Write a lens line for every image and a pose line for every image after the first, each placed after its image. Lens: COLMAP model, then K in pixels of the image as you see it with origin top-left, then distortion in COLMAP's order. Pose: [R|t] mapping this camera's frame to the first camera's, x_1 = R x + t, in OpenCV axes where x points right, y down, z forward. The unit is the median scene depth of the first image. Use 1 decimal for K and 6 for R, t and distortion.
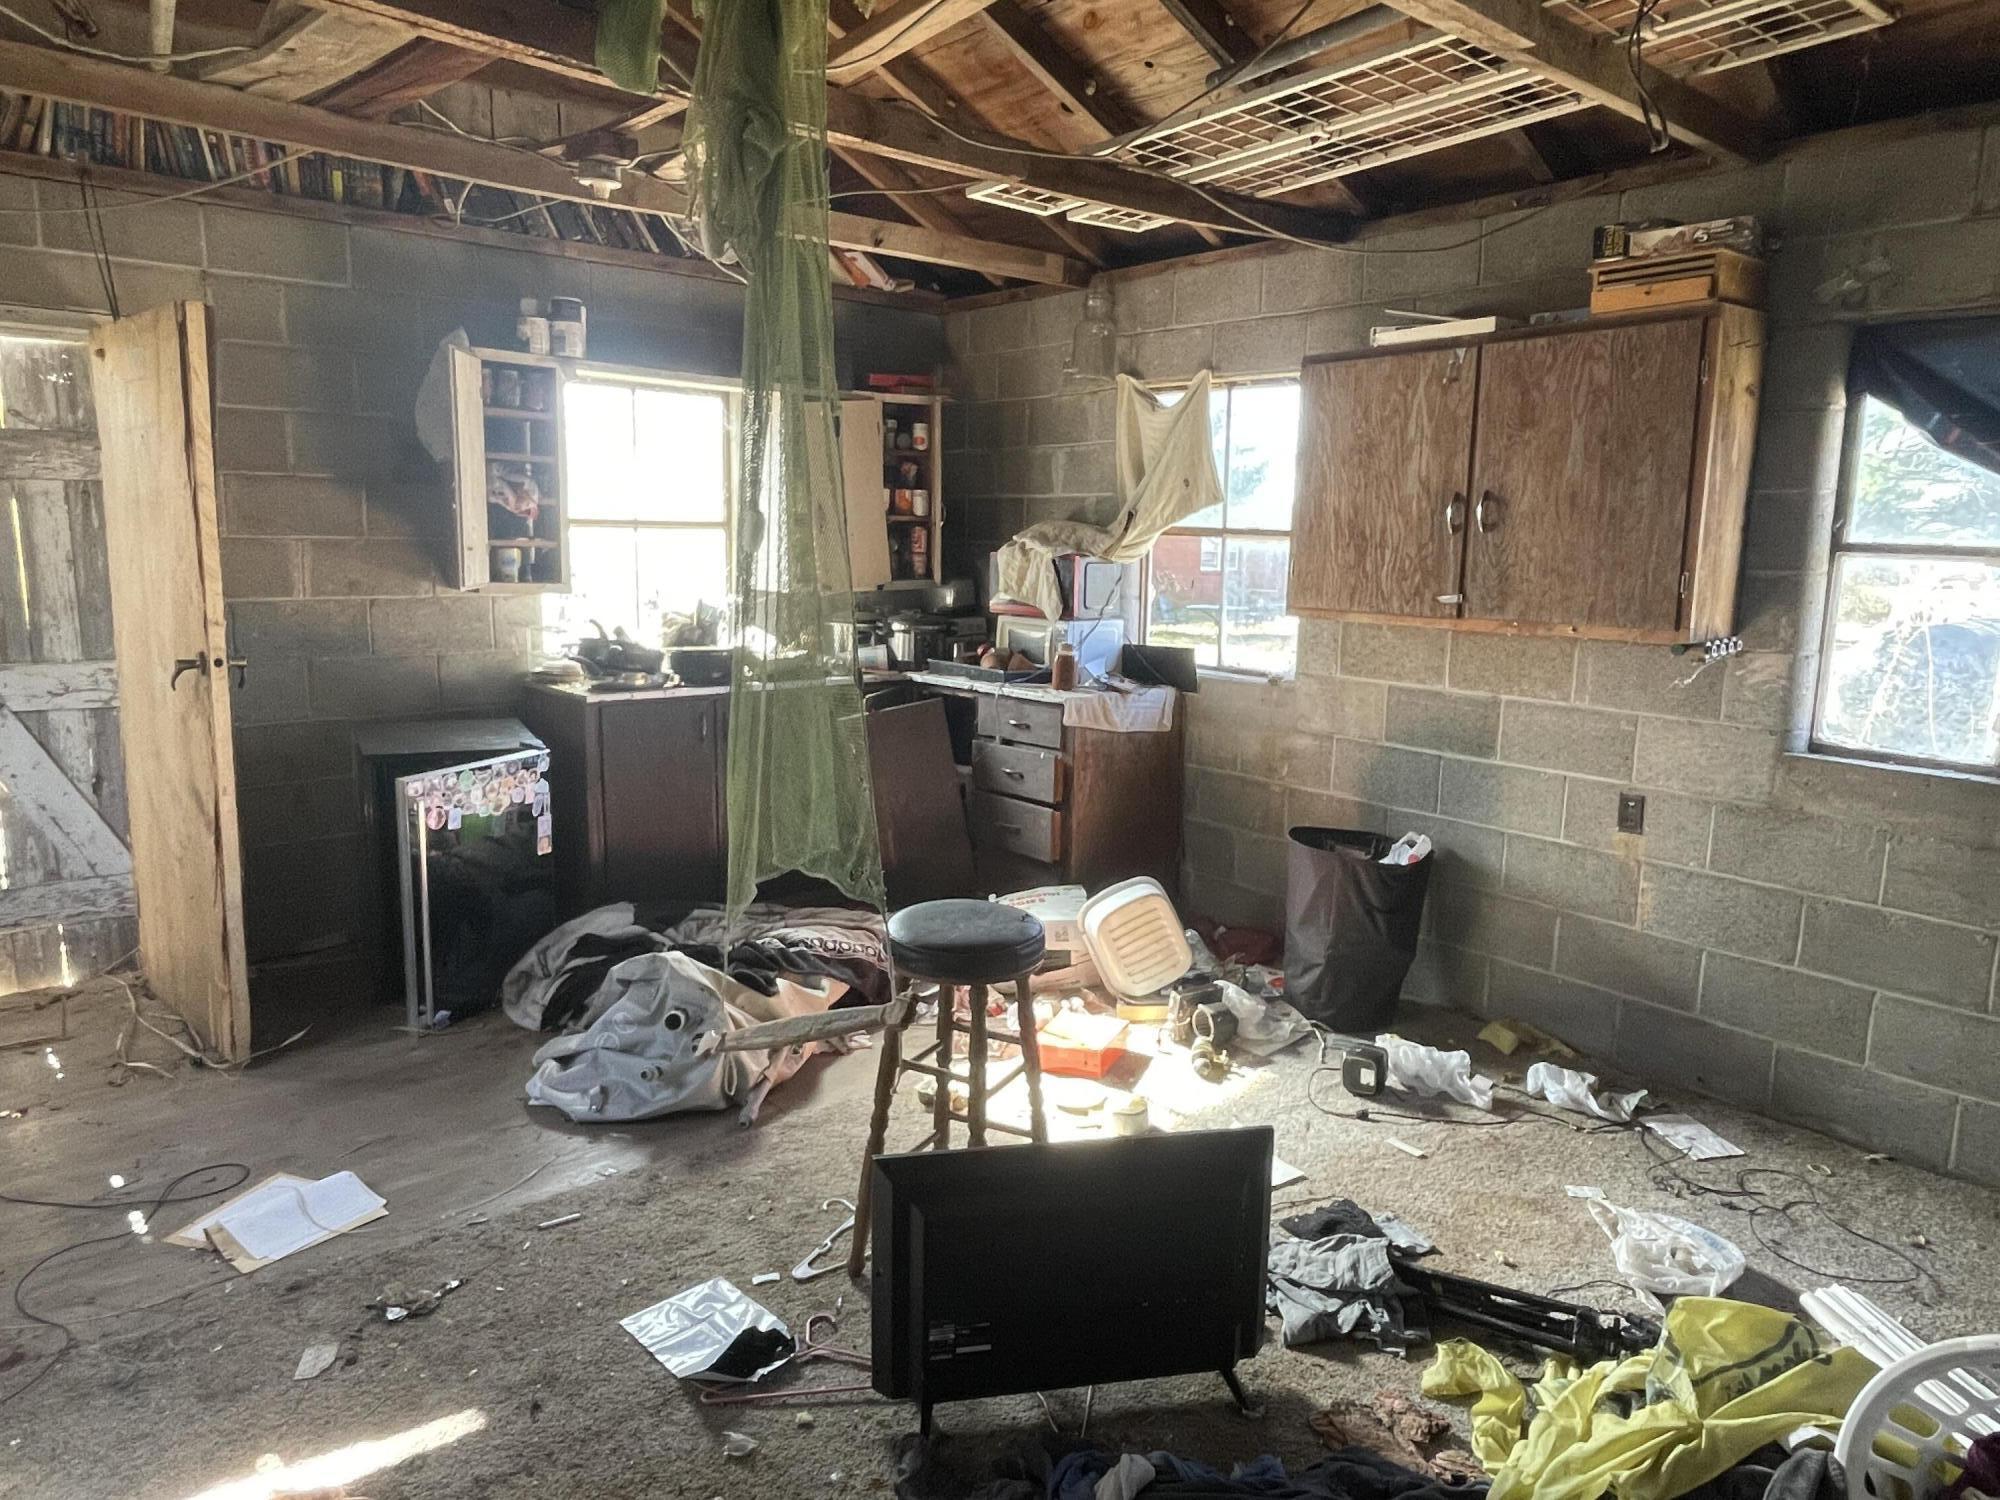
lens RADIAL K [[1242.5, 0, 989.0], [0, 1242.5, 742.1], [0, 0, 1]] dist [-0.000801, -0.002133]
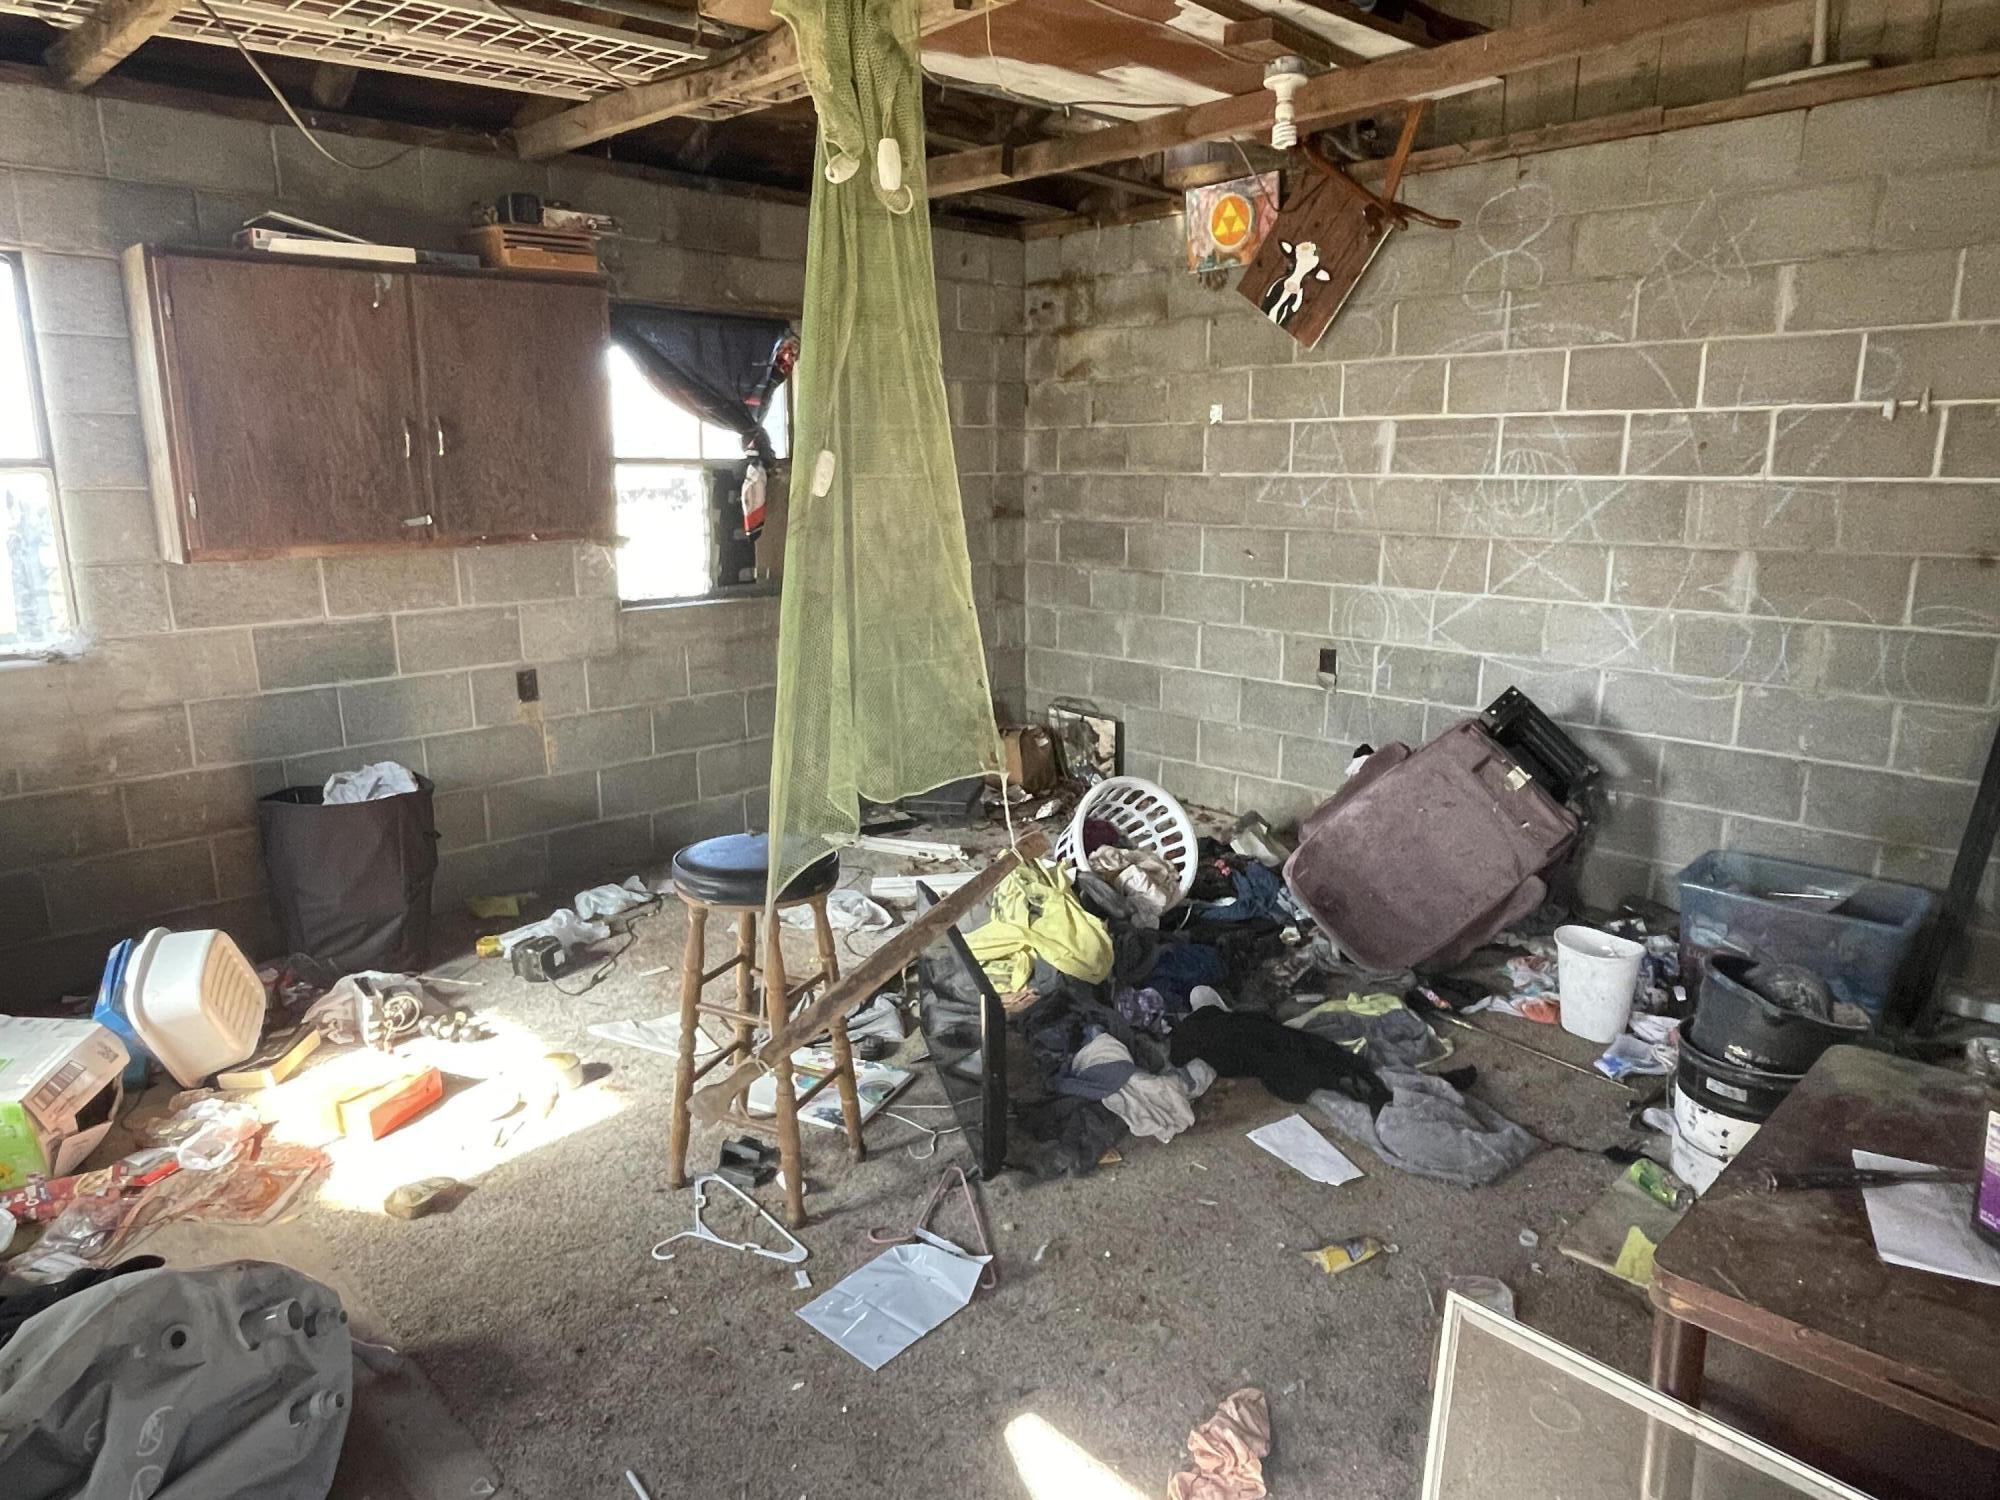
lens RADIAL K [[1242.5, 0, 989.0], [0, 1242.5, 742.1], [0, 0, 1]] dist [-0.000801, -0.002133]
pose [[-0.060409, -0.240756, 0.968704, -0.703351], [0.174695, 0.952948, 0.247734, -0.112501], [-0.982768, 0.184193, -0.015507, 0.580027]]
